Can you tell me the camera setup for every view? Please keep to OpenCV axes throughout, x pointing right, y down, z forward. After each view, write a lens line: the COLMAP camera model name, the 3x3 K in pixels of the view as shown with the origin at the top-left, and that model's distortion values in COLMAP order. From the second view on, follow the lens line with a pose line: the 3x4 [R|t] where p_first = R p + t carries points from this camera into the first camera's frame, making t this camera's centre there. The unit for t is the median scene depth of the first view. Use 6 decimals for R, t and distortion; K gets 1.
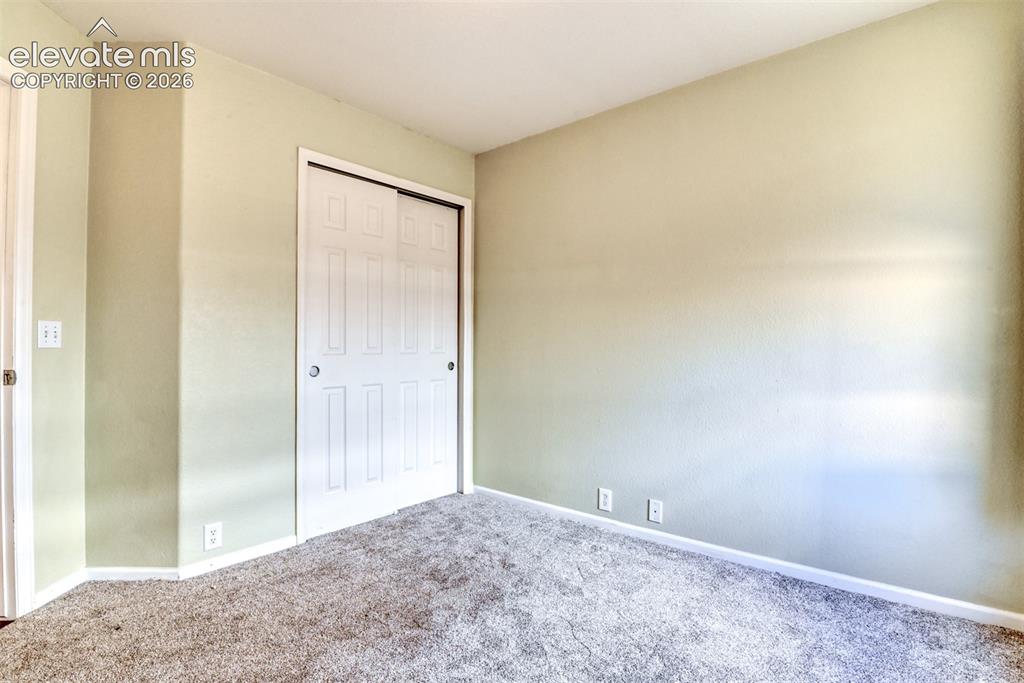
lens RADIAL K [[514.4, 0, 511.4], [0, 514.4, 347.8], [0, 0, 1]] dist [-0.022106, -0.001443]
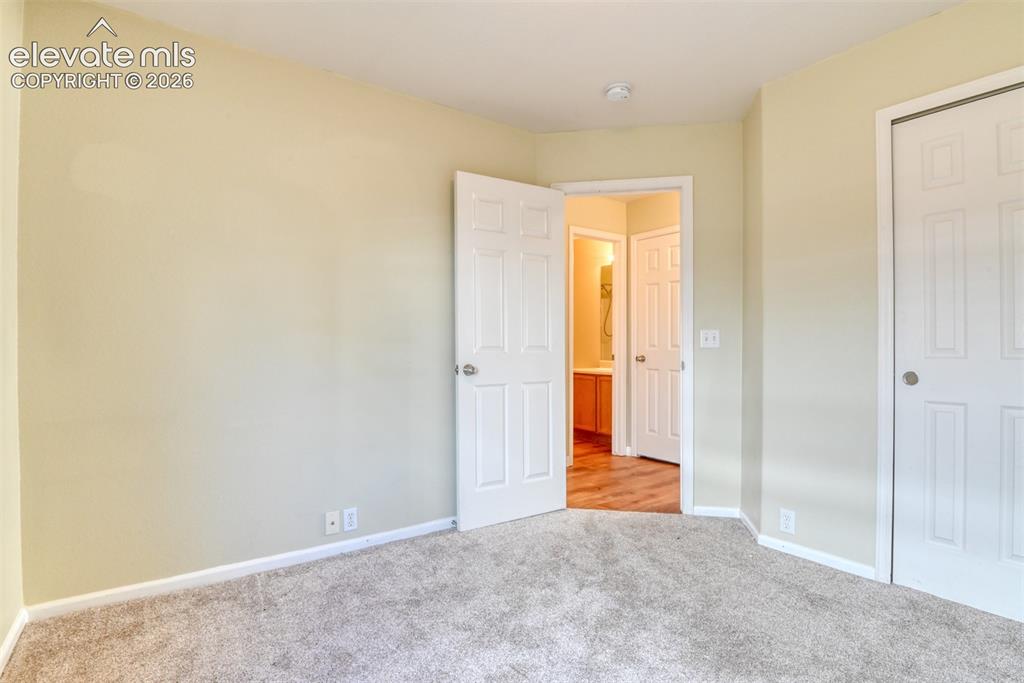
lens RADIAL K [[514.4, 0, 511.4], [0, 514.4, 347.8], [0, 0, 1]] dist [-0.022106, -0.001443]
pose [[-0.240337, 0.001791, -0.970688, 0.605044], [-0.004843, 0.999984, 0.003044, -0.000868], [0.970677, 0.005432, -0.240325, 0.683757]]
